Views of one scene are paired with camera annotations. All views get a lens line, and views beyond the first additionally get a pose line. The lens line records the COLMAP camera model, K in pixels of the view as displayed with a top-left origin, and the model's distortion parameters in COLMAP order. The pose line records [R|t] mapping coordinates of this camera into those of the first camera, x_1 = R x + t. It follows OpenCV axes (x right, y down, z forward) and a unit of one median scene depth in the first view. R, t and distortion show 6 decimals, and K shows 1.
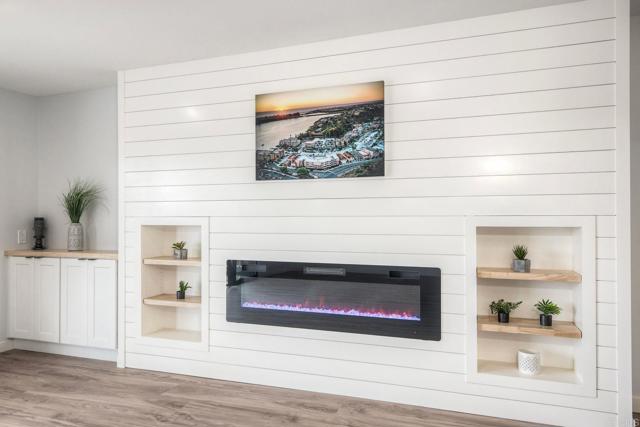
lens RADIAL K [[423.5, 0, 317.8], [0, 423.5, 215.6], [0, 0, 1]] dist [0.035191, 0.001223]
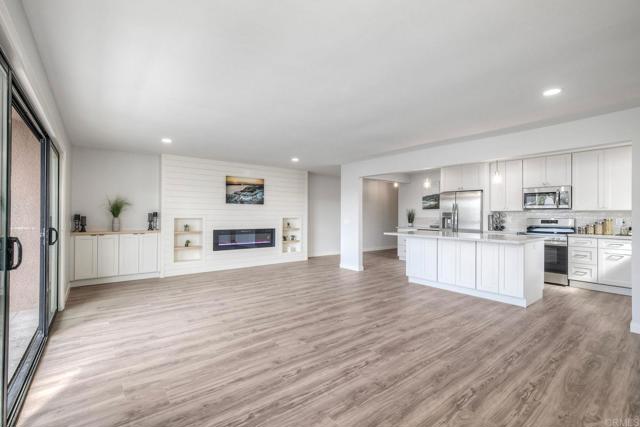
lens RADIAL K [[285.8, 0, 317.8], [0, 285.8, 212.8], [0, 0, 1]] dist [0.003325, 0.000559]
pose [[0.542334, 0.014968, 0.840030, -1.594734], [-0.006520, 0.999886, -0.013607, 0.010458], [-0.840138, 0.001903, 0.542370, -0.719846]]
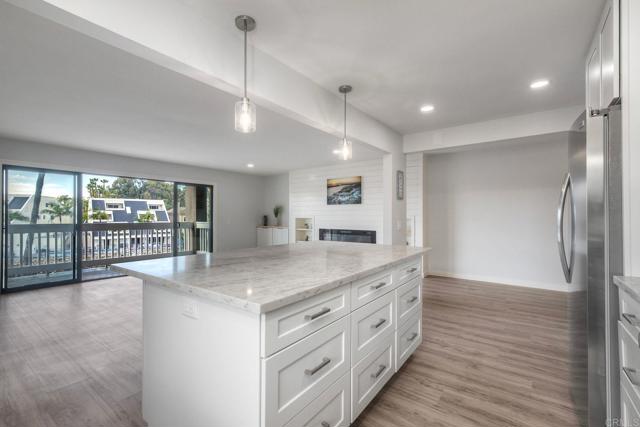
lens RADIAL K [[285.8, 0, 322.1], [0, 285.8, 213.1], [0, 0, 1]] dist [0.003325, 0.000559]
pose [[0.955185, 0.003344, -0.295990, 0.506663], [-0.005920, 0.999952, -0.007807, 0.001656], [0.295950, 0.009210, 0.955159, -1.221060]]
